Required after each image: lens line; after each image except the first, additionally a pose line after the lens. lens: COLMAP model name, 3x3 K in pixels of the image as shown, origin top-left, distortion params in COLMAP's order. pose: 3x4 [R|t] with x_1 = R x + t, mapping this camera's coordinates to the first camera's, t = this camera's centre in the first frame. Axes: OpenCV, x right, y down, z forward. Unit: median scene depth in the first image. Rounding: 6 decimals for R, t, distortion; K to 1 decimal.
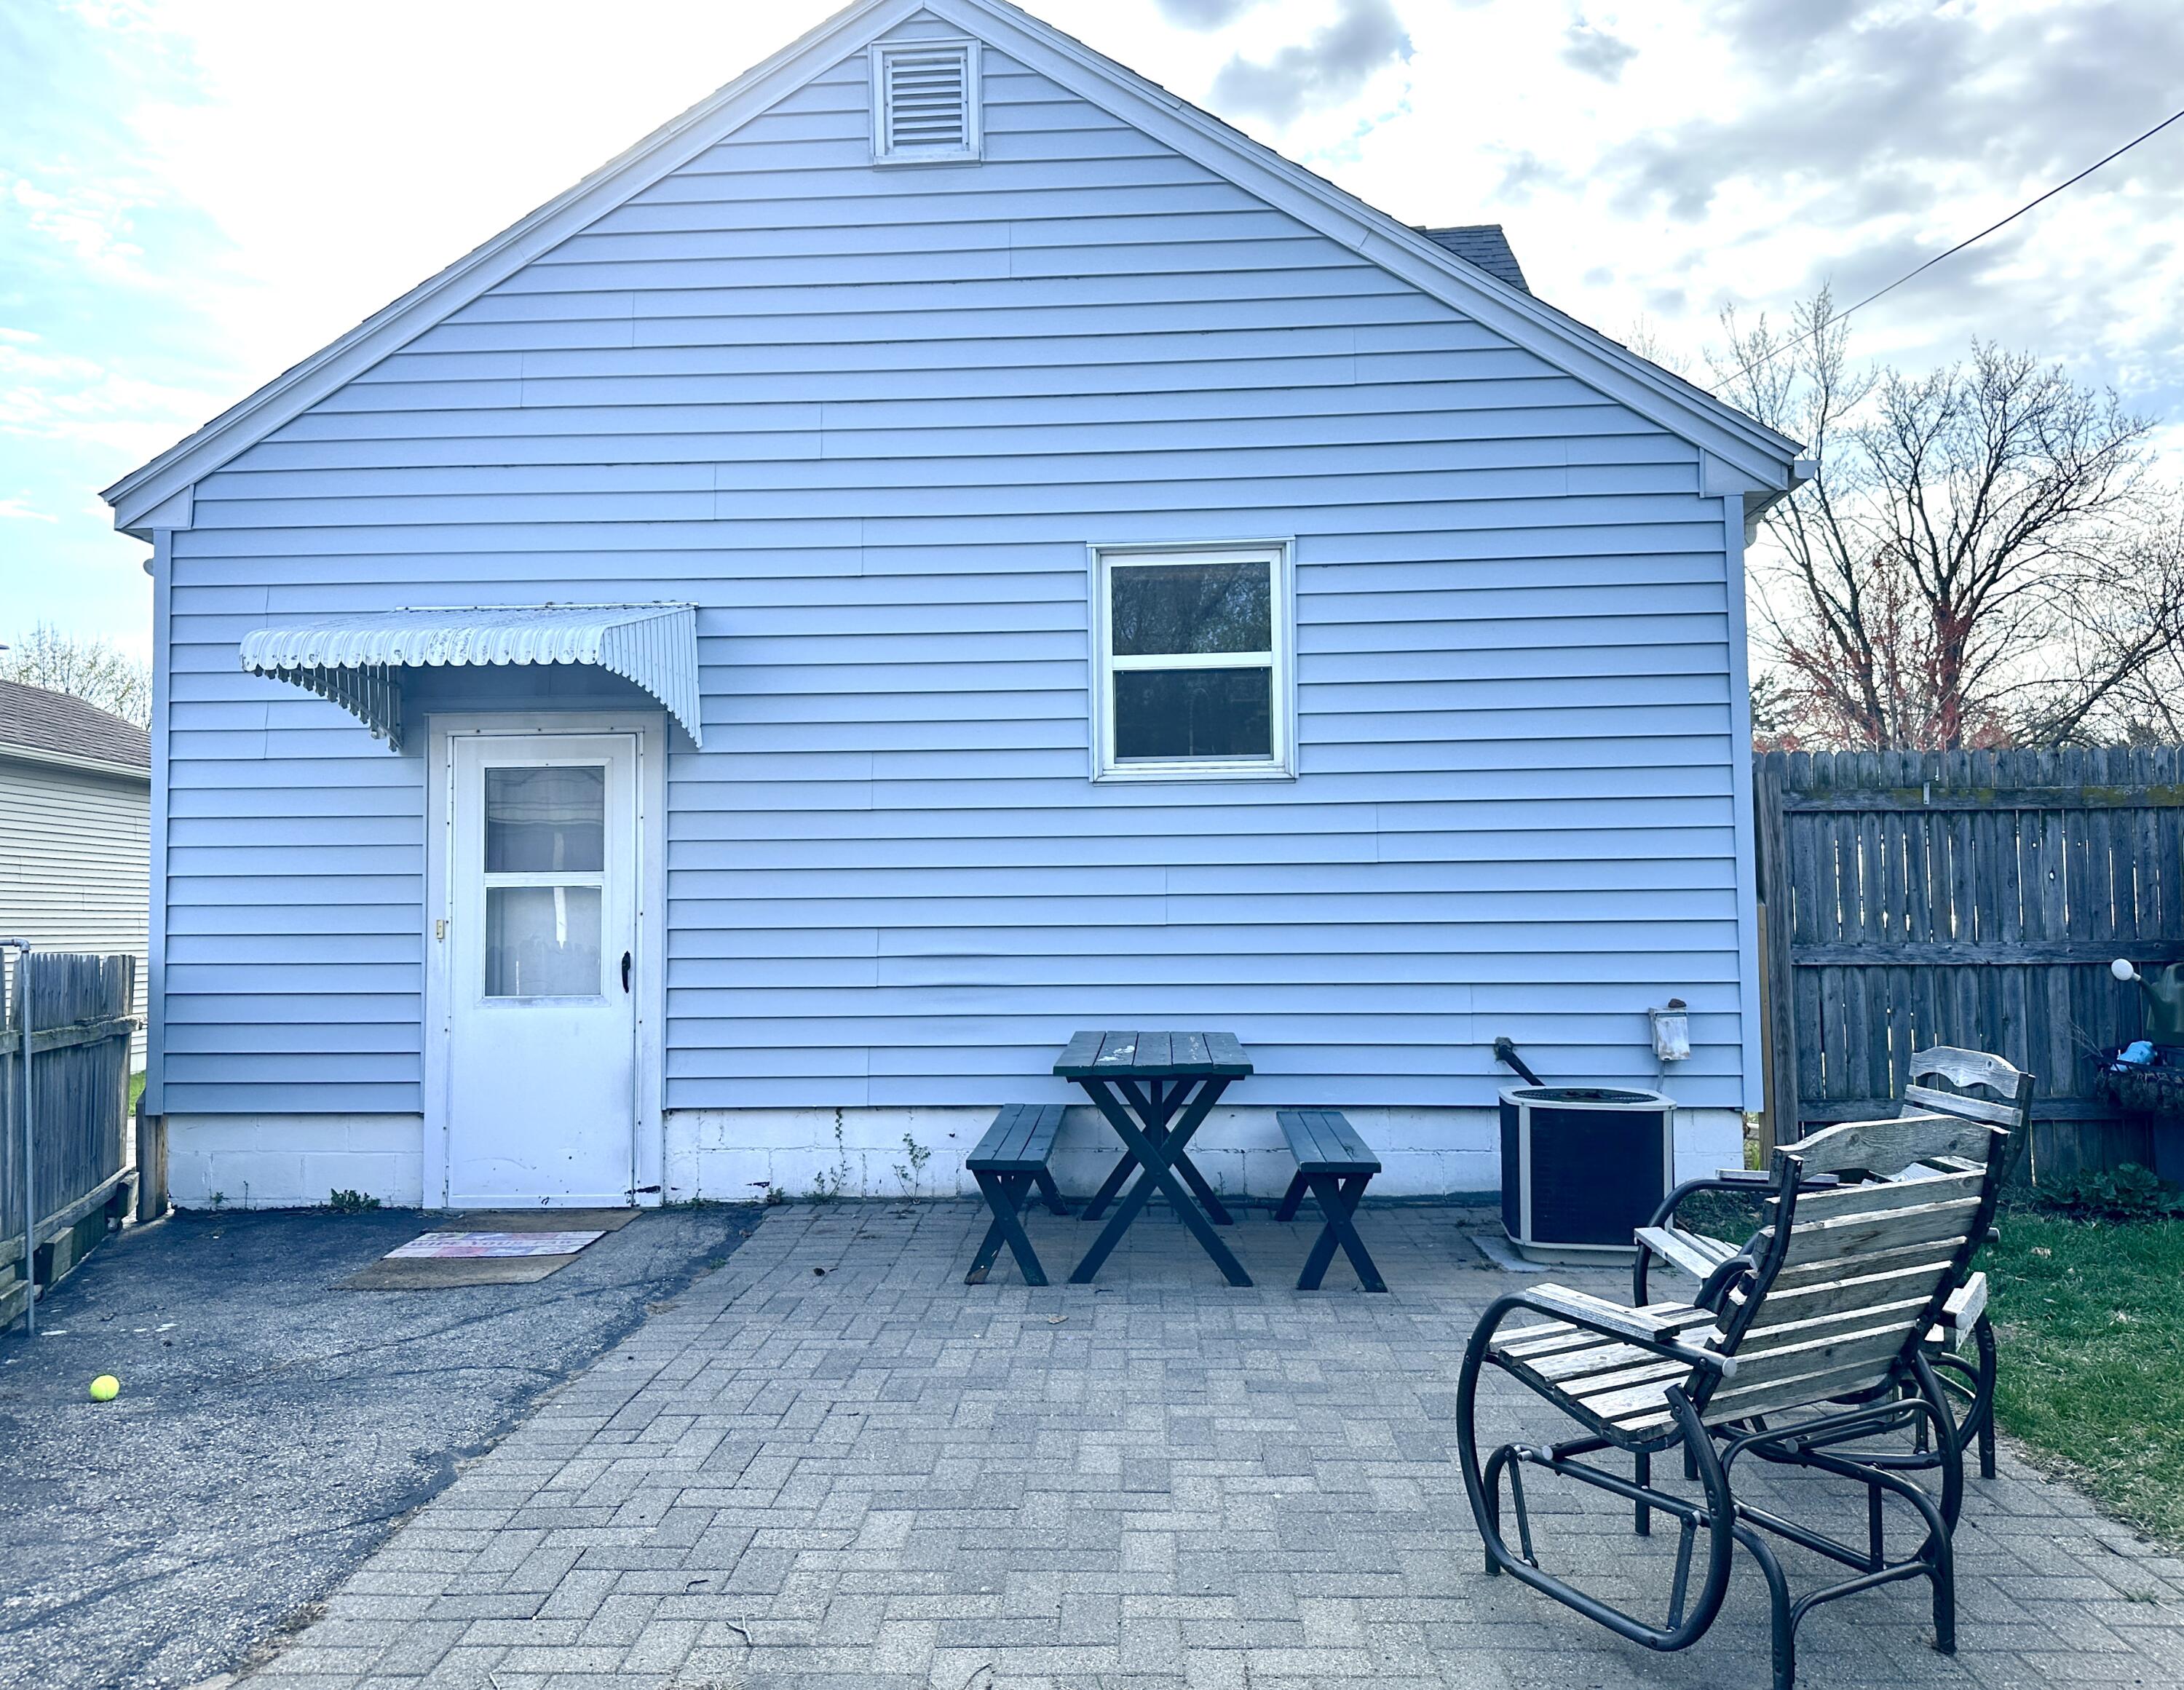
lens RADIAL K [[1704.0, 0, 1050.2], [0, 1704.0, 839.1], [0, 0, 1]] dist [0.149010, -0.250180]
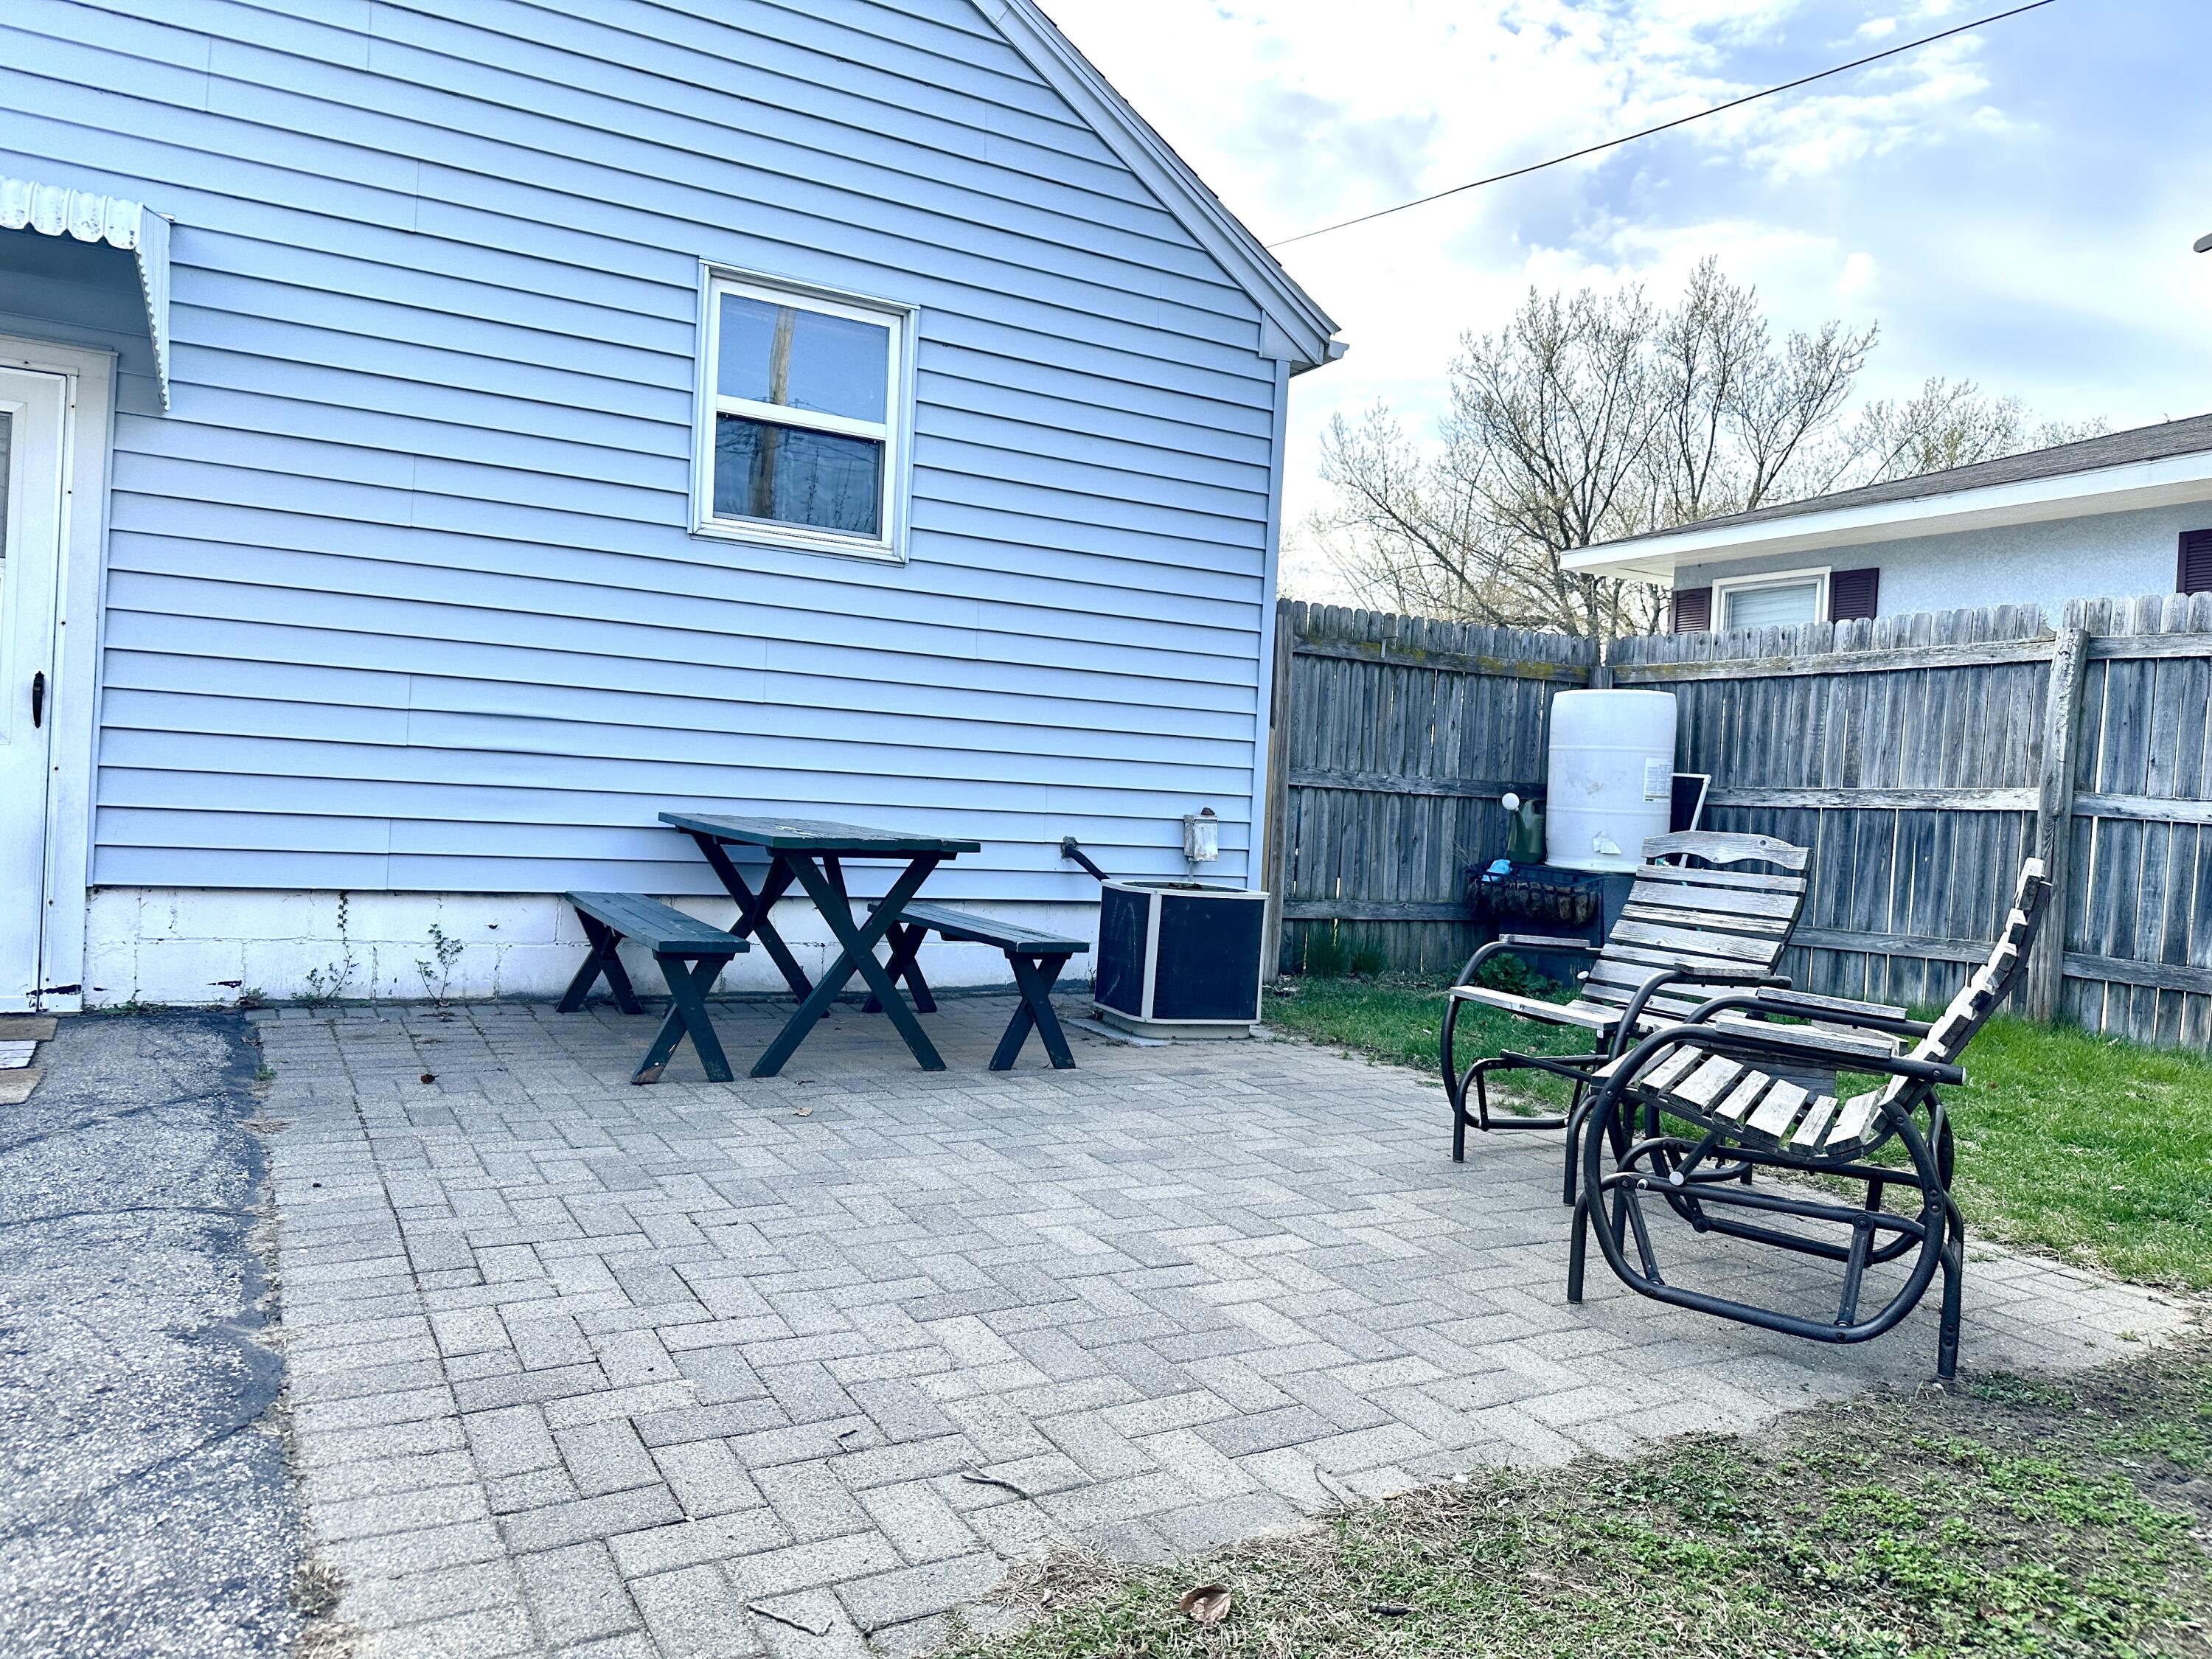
lens RADIAL K [[1553.9, 0, 1106.0], [0, 1553.9, 829.5], [0, 0, 1]] dist [0.135608, -0.205547]
pose [[0.839419, 0.046520, 0.541490, -0.234982], [-0.088815, 0.994678, 0.052228, 0.058805], [-0.536178, -0.091933, 0.839084, 0.188203]]
